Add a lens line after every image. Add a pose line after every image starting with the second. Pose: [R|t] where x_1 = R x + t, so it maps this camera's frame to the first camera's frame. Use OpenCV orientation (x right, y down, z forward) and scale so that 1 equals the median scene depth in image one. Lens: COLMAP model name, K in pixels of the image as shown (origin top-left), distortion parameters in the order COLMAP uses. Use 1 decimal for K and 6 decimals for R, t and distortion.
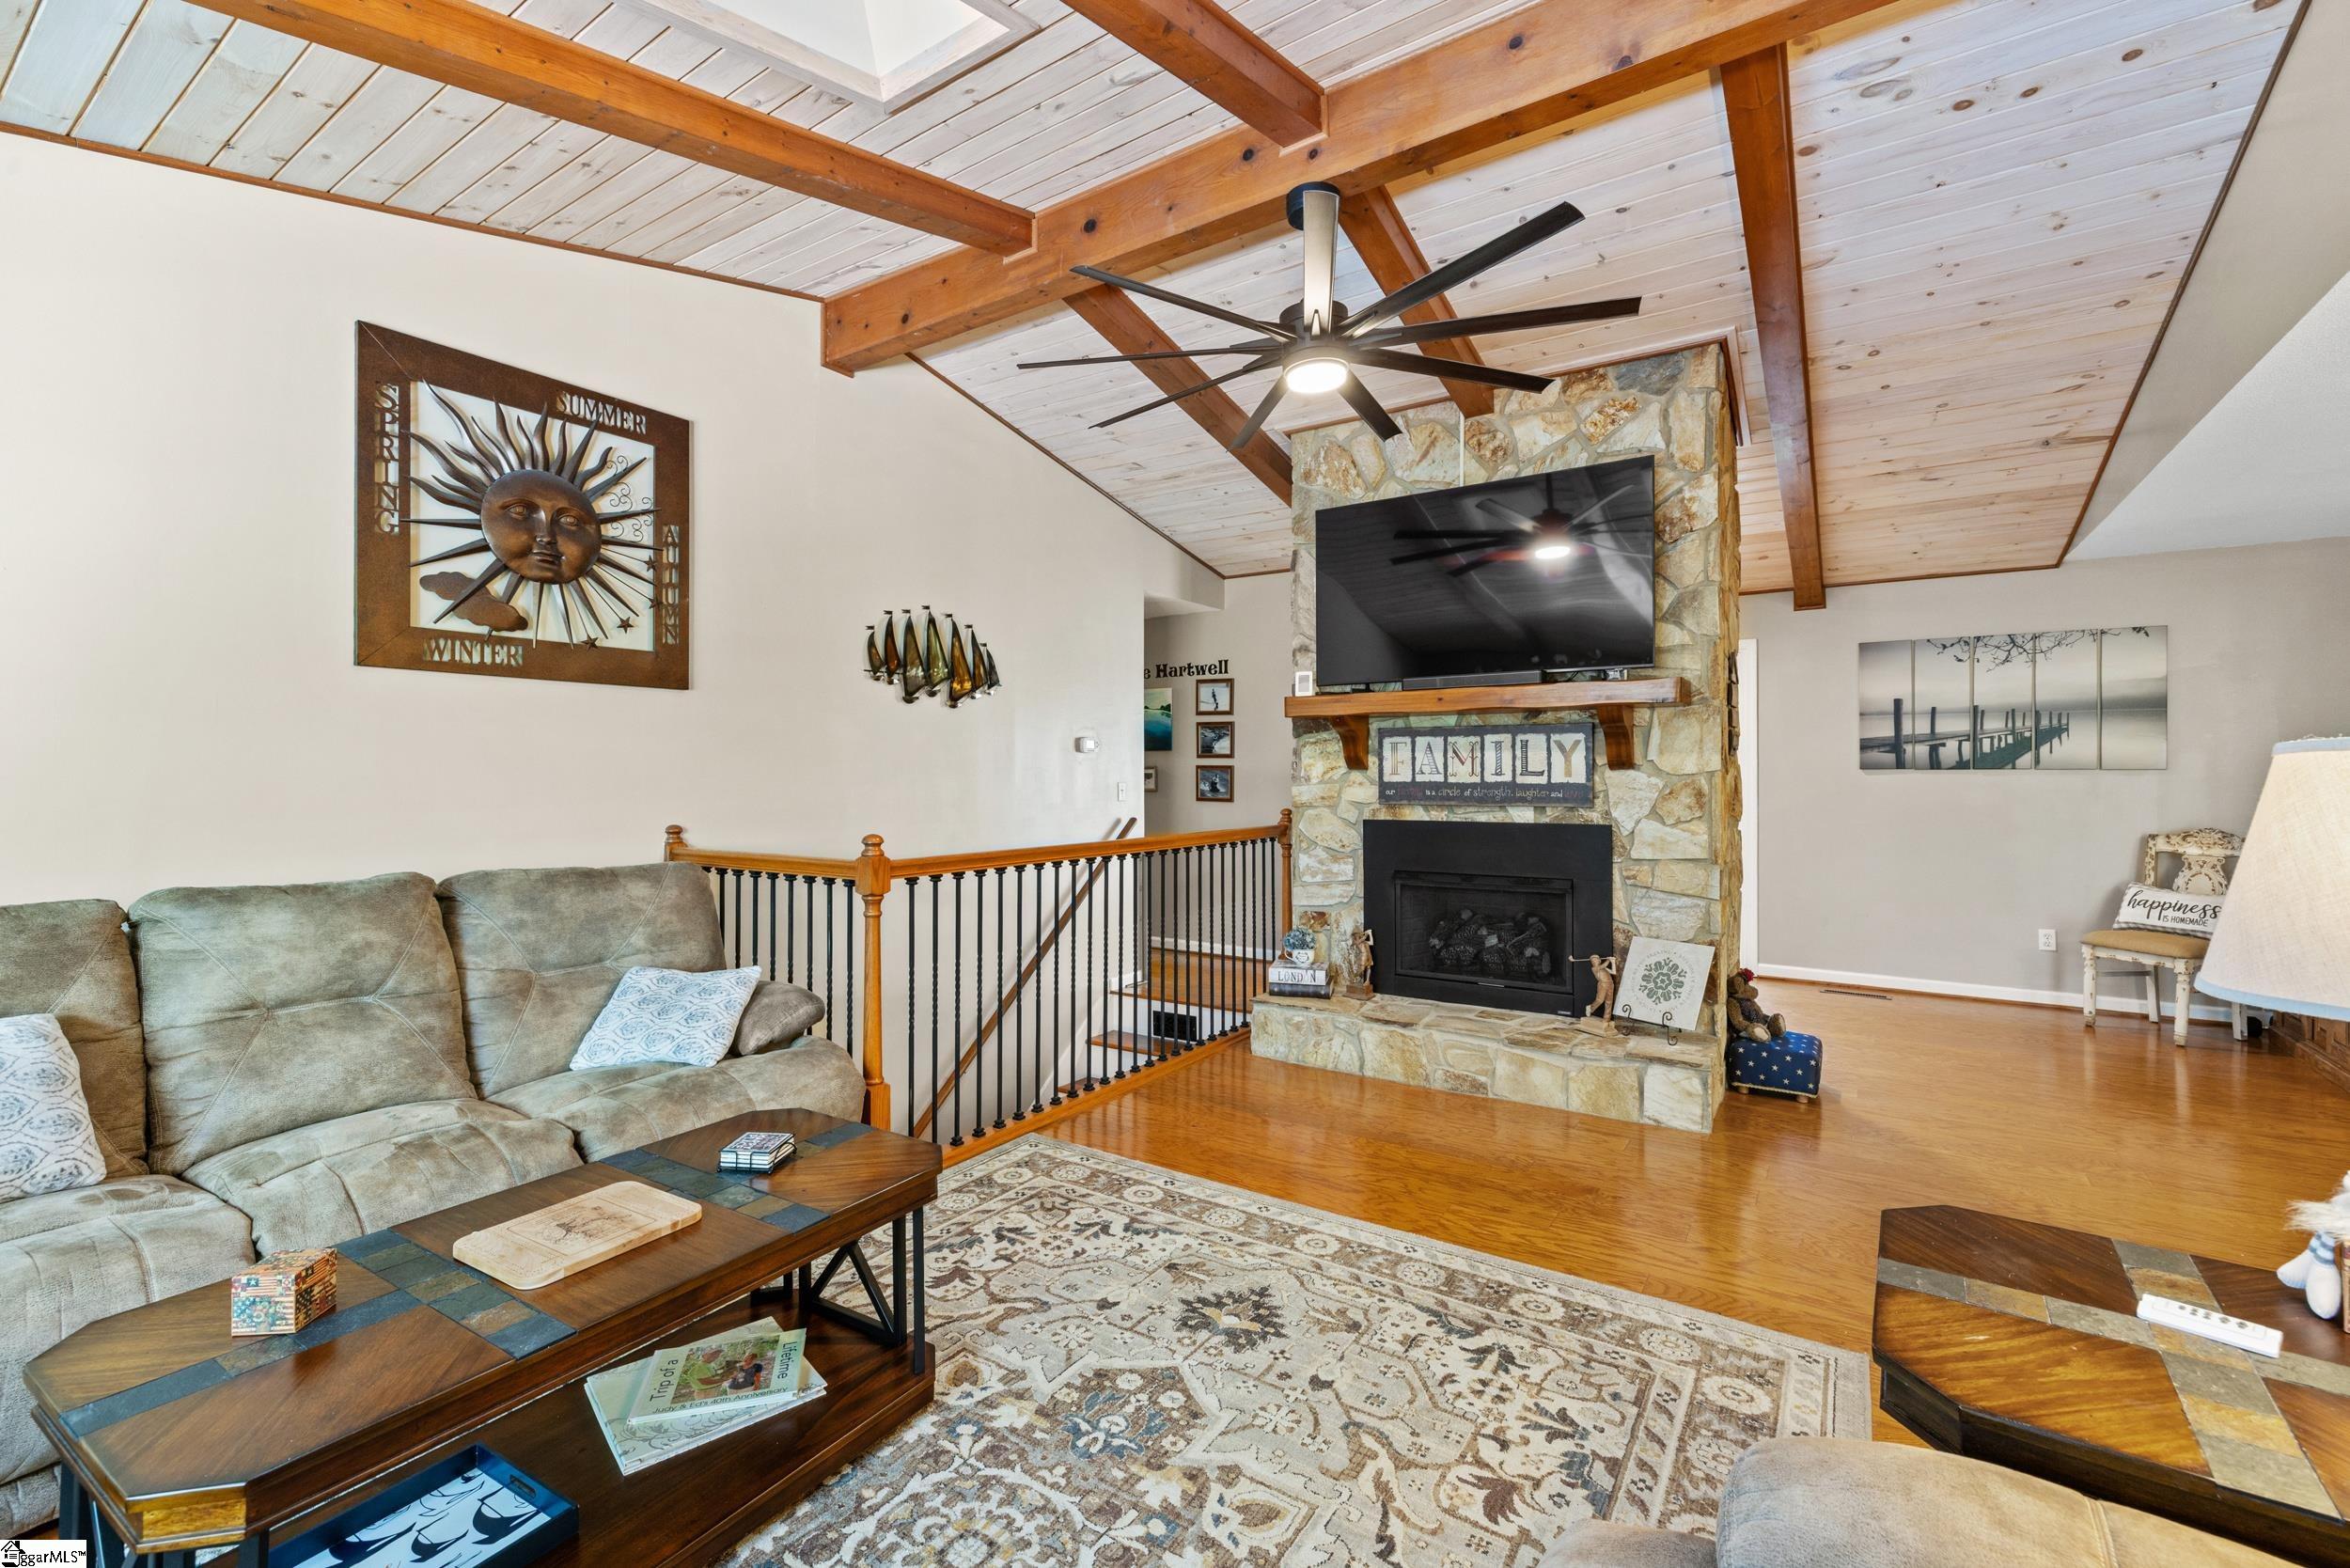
lens RADIAL K [[1002.3, 0, 1173.5], [0, 1002.3, 758.3], [0, 0, 1]] dist [0.001299, 0.000416]
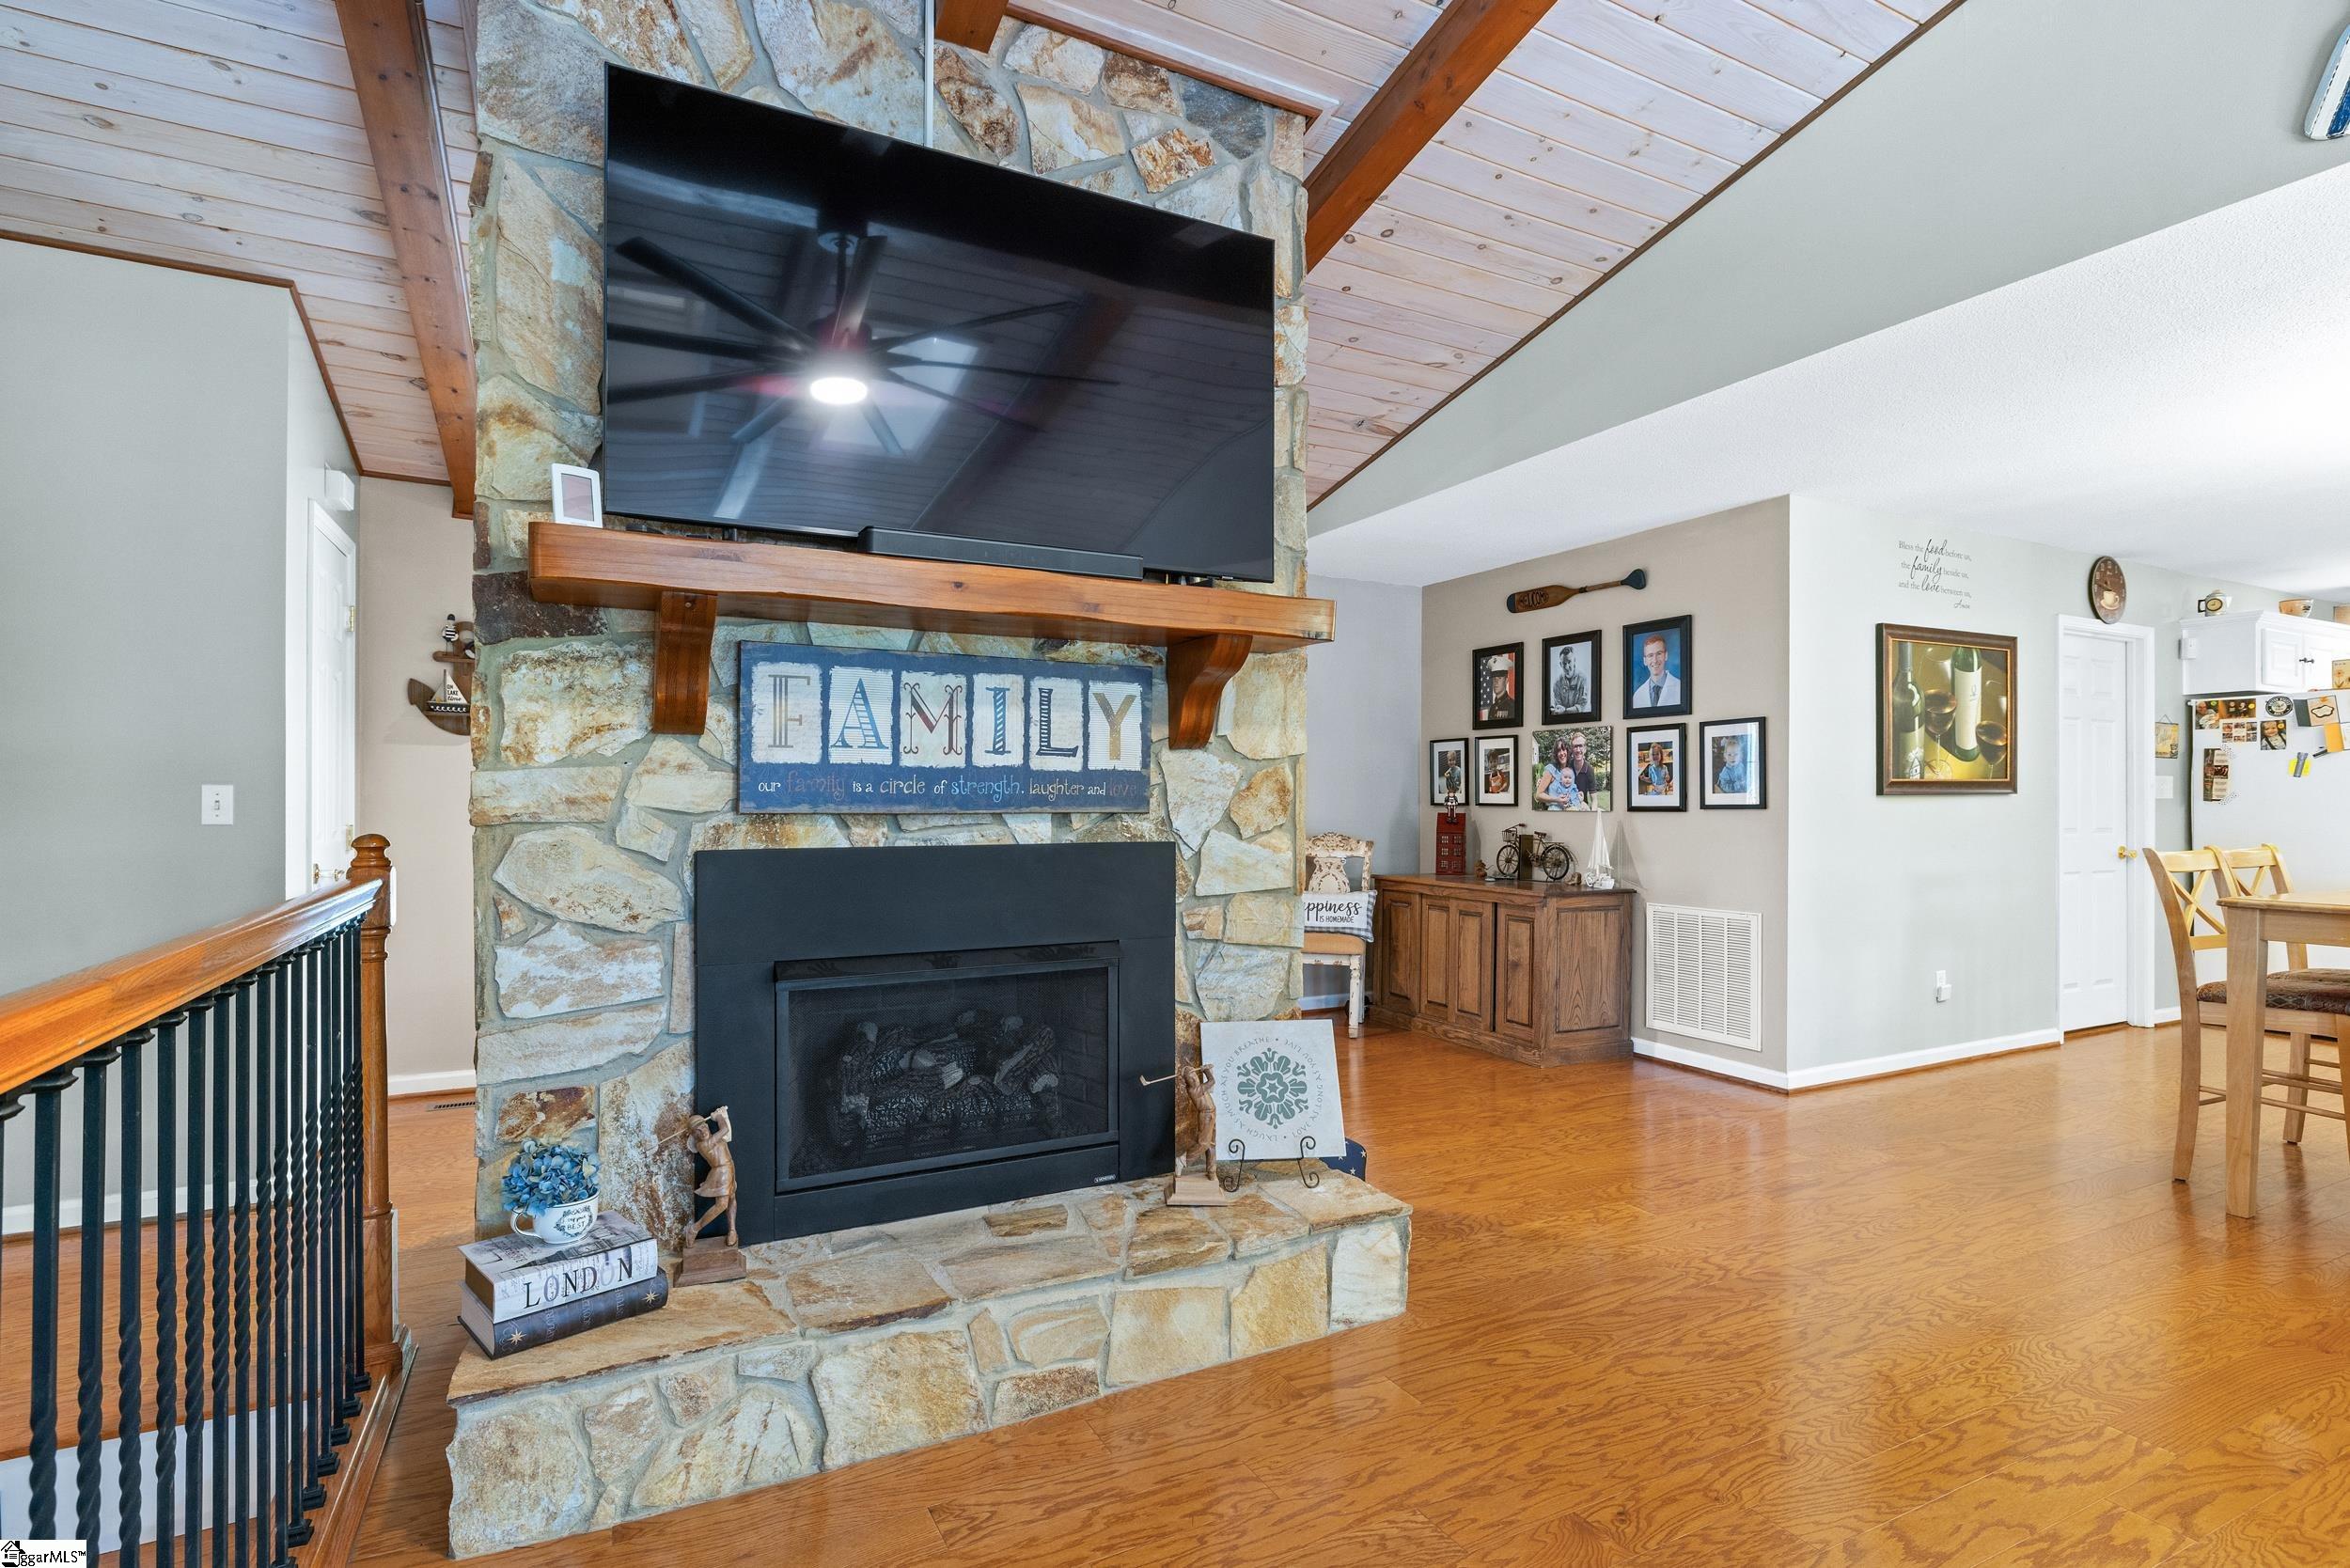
lens RADIAL K [[1140.9, 0, 1180.2], [0, 1140.9, 795.8], [0, 0, 1]] dist [-0.003859, 0.000555]
pose [[0.485191, 0.006777, 0.874382, -0.144596], [-0.017537, 0.999844, 0.001982, 0.035624], [-0.874232, -0.016296, 0.485234, 0.629828]]
